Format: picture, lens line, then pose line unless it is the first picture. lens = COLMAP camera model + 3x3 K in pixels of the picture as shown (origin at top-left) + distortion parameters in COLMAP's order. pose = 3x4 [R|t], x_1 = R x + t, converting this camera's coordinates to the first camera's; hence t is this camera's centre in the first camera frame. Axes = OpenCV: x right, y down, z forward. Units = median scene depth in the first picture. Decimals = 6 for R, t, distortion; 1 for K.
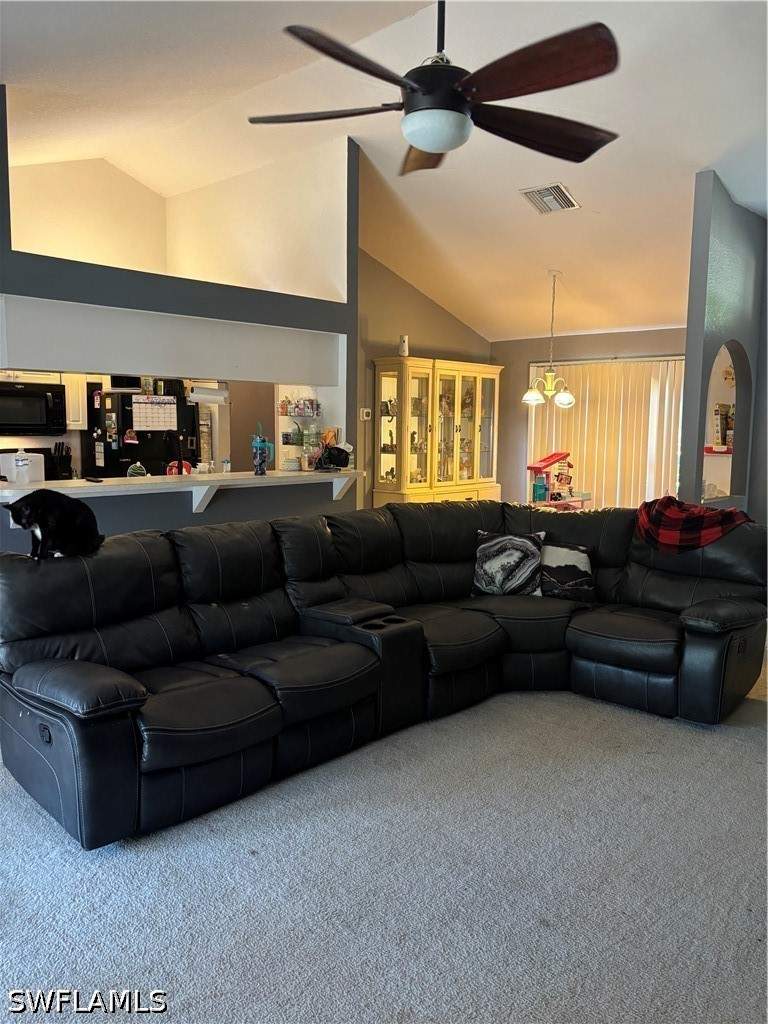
lens RADIAL K [[783.0, 0, 382.9], [0, 783.0, 517.0], [0, 0, 1]] dist [0.052774, -0.004634]
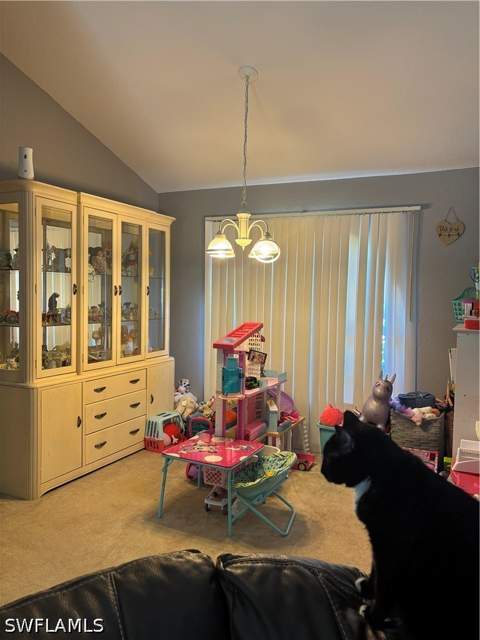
lens RADIAL K [[489.4, 0, 239.3], [0, 489.4, 323.1], [0, 0, 1]] dist [0.052774, -0.004634]
pose [[0.956389, -0.007686, 0.291995, 0.065199], [0.022197, 0.998676, -0.046415, -0.053416], [-0.291252, 0.050872, 0.955293, 0.484170]]
